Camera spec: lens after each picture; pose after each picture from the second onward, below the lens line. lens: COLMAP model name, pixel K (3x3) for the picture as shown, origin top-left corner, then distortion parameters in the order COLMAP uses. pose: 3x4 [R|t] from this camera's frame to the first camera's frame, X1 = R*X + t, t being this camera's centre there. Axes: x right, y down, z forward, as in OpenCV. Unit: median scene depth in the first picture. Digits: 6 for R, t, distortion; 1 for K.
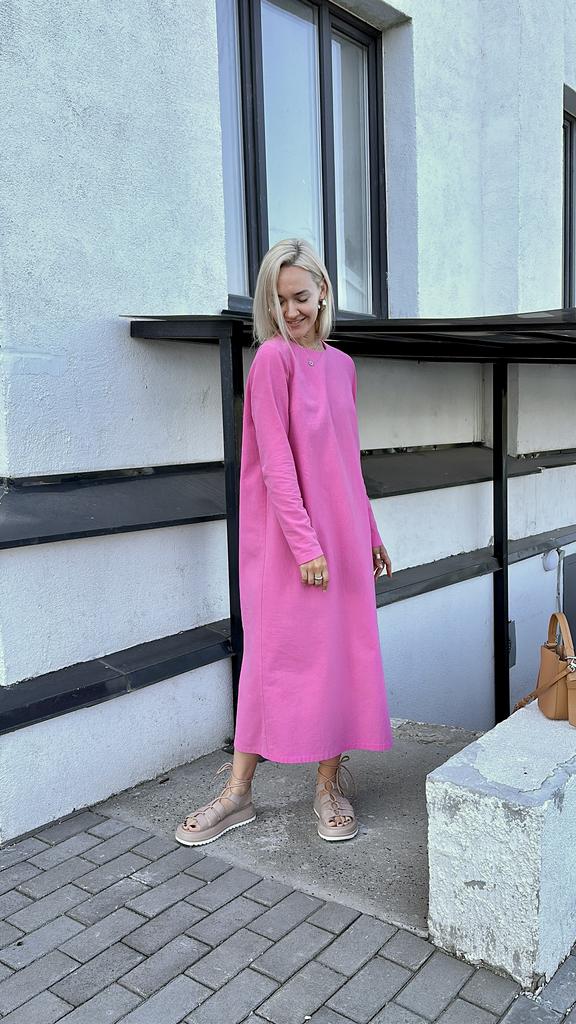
lens RADIAL K [[941.1, 0, 333.5], [0, 941.1, 502.6], [0, 0, 1]] dist [0.158502, -0.364492]
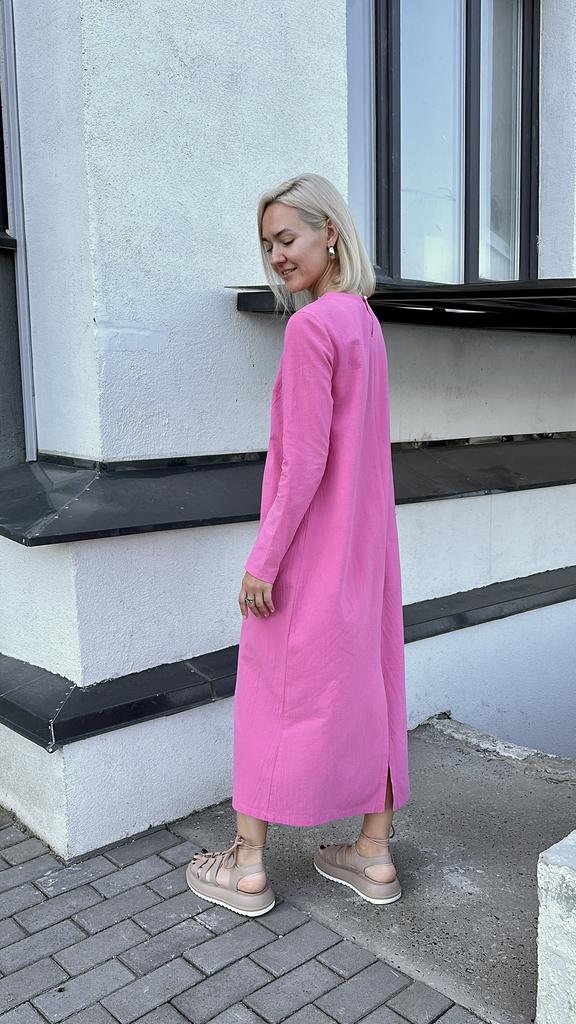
lens RADIAL K [[944.8, 0, 288.0], [0, 944.8, 512.0], [0, 0, 1]] dist [0.135621, -0.291033]
pose [[0.978892, 0.030618, -0.202073, 0.031081], [-0.024903, 0.999216, 0.030766, -0.010470], [0.202857, -0.025085, 0.978887, 0.125228]]
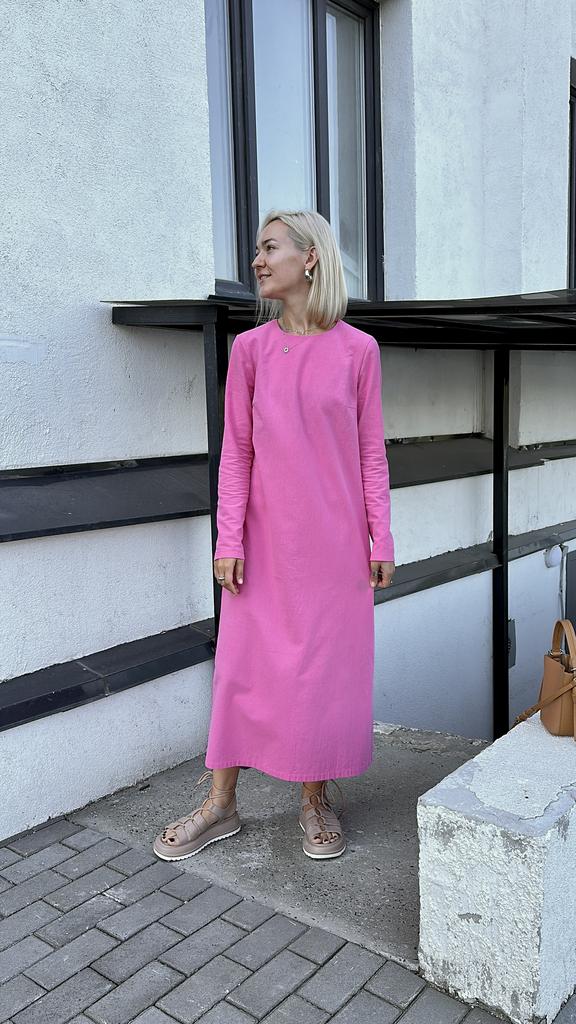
lens RADIAL K [[944.8, 0, 288.0], [0, 944.8, 512.0], [0, 0, 1]] dist [0.135621, -0.291033]
pose [[0.998979, 0.003885, -0.045001, 0.008847], [-0.002987, 0.999795, 0.020005, -0.004994], [0.045070, -0.019850, 0.998787, 0.052985]]
